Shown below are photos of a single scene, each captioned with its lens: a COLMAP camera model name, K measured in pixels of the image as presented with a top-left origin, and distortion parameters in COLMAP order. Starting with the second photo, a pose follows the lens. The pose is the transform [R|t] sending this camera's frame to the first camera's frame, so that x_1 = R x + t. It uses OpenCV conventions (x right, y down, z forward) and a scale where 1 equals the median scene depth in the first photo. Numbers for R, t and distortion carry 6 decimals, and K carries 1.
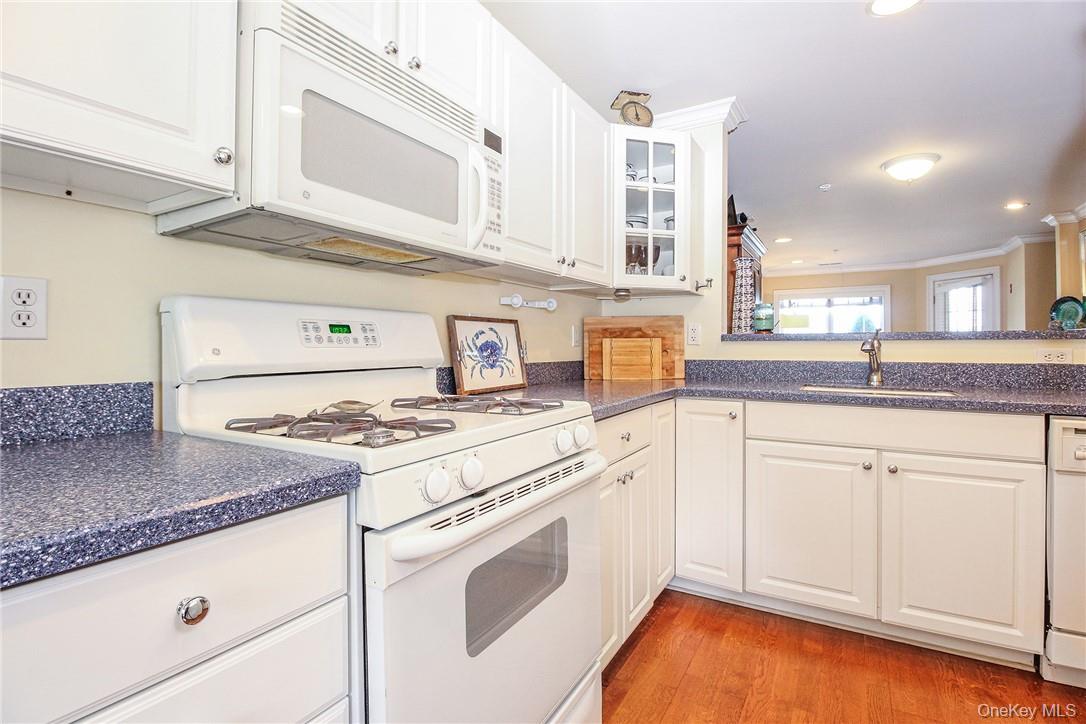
lens RADIAL K [[522.5, 0, 549.7], [0, 522.5, 348.6], [0, 0, 1]] dist [-0.005164, -0.010741]
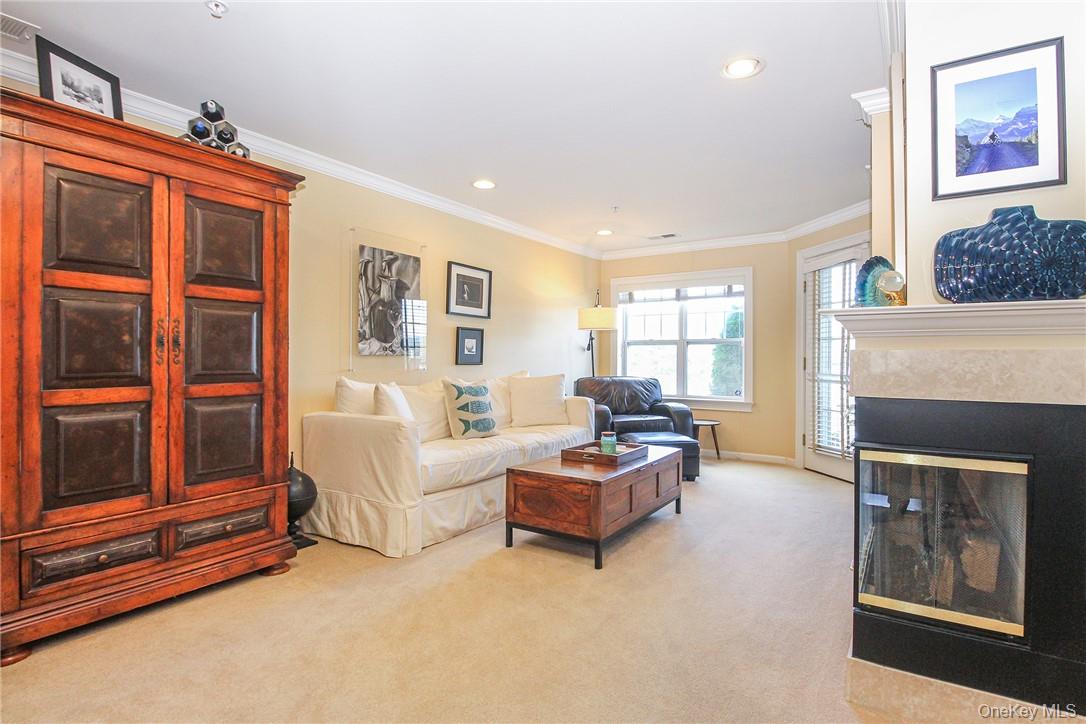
lens RADIAL K [[533.8, 0, 553.5], [0, 533.8, 360.3], [0, 0, 1]] dist [-0.001388, -0.008590]
pose [[0.999073, 0.004458, -0.042807, 1.634937], [-0.004146, 0.999964, 0.007373, -0.014410], [0.042838, -0.007188, 0.999056, 1.094478]]
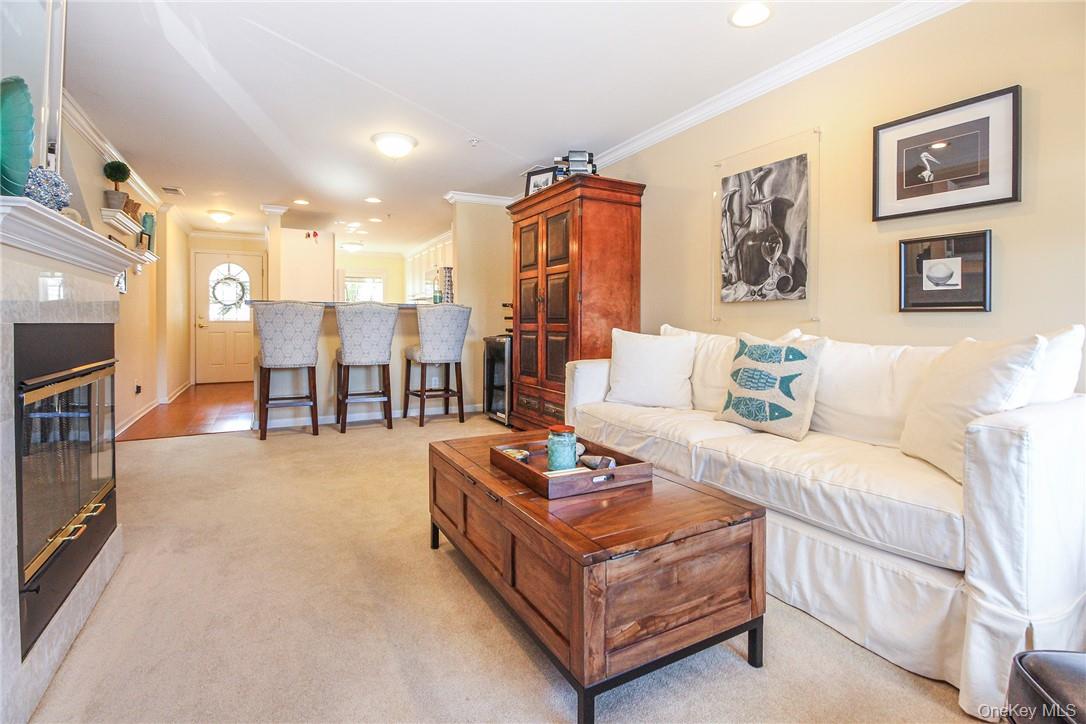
lens RADIAL K [[522.5, 0, 544.6], [0, 522.5, 323.8], [0, 0, 1]] dist [-0.005164, -0.010741]
pose [[-0.514915, 0.001849, -0.857239, 2.512341], [0.000007, 0.999998, 0.002153, 0.044484], [0.857241, 0.001102, -0.514914, 3.187630]]
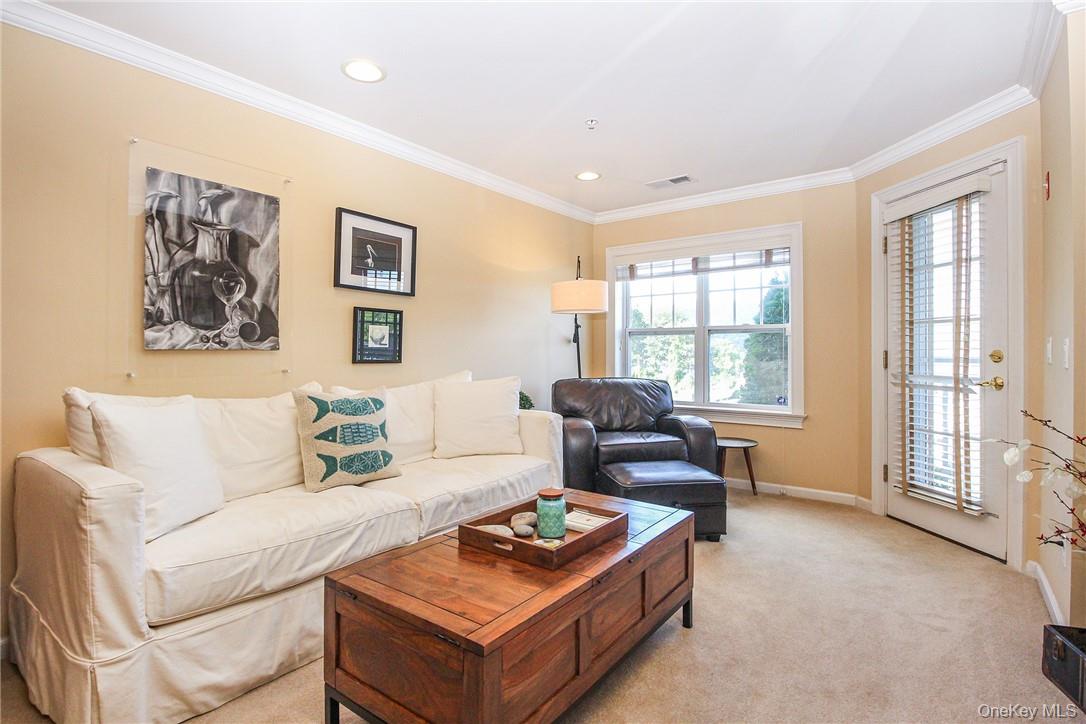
lens RADIAL K [[522.5, 0, 539.2], [0, 522.5, 355.0], [0, 0, 1]] dist [-0.005164, -0.010741]
pose [[0.992646, 0.000248, -0.121055, 1.823387], [0.000694, 0.999970, 0.007740, -0.012424], [0.121053, -0.007767, 0.992616, 1.901212]]
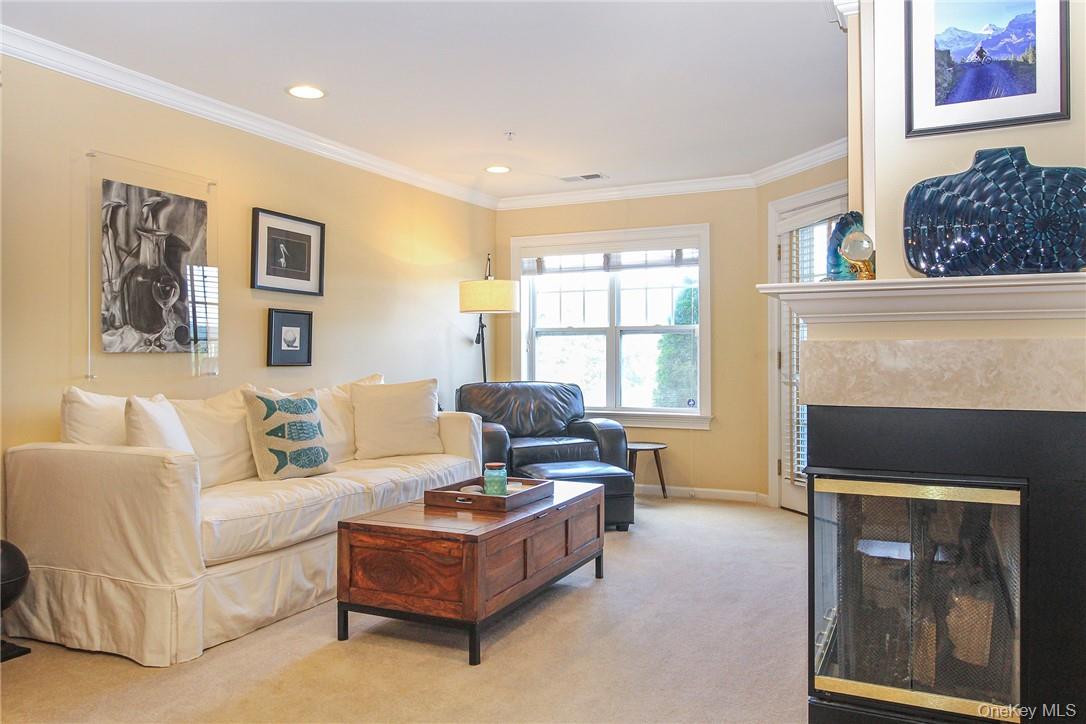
lens RADIAL K [[793.6, 0, 549.6], [0, 793.6, 358.5], [0, 0, 1]] dist [0.015572, -0.010582]
pose [[0.995772, -0.003398, 0.091801, 1.698045], [0.002699, 0.999966, 0.007734, -0.013947], [-0.091824, -0.007453, 0.995747, 1.074613]]
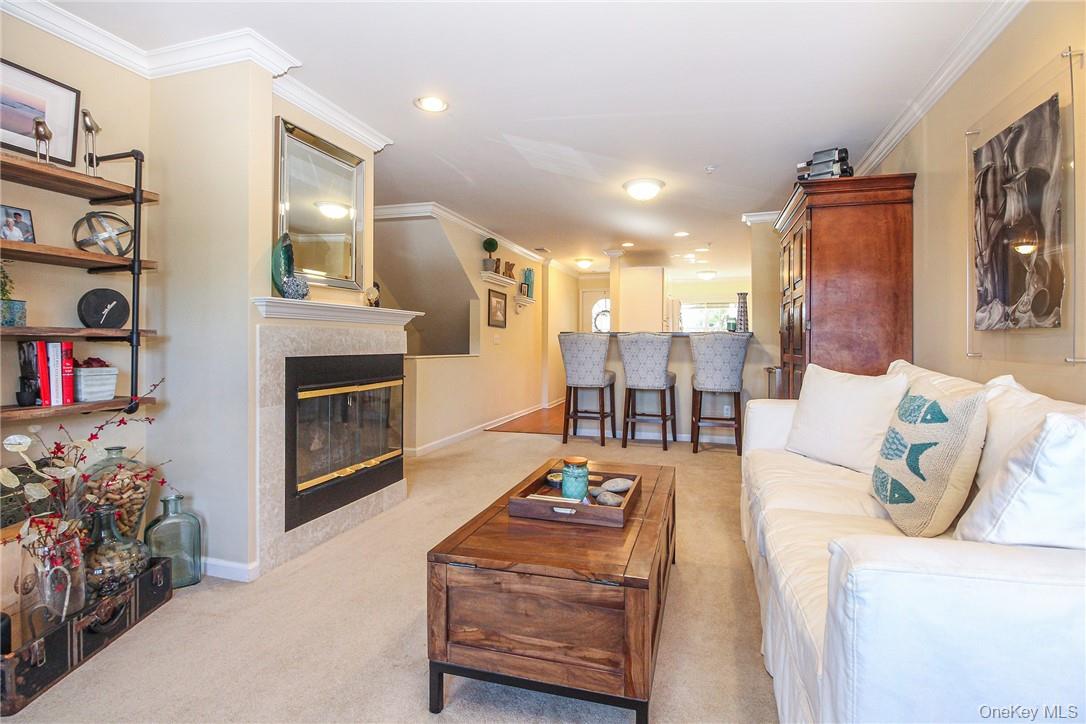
lens RADIAL K [[522.5, 0, 550.2], [0, 522.5, 337.3], [0, 0, 1]] dist [-0.005164, -0.010741]
pose [[-0.972714, -0.004840, -0.231957, 2.005735], [-0.002295, 0.999934, -0.011237, 0.012113], [0.231997, -0.010398, -0.972661, 3.668707]]
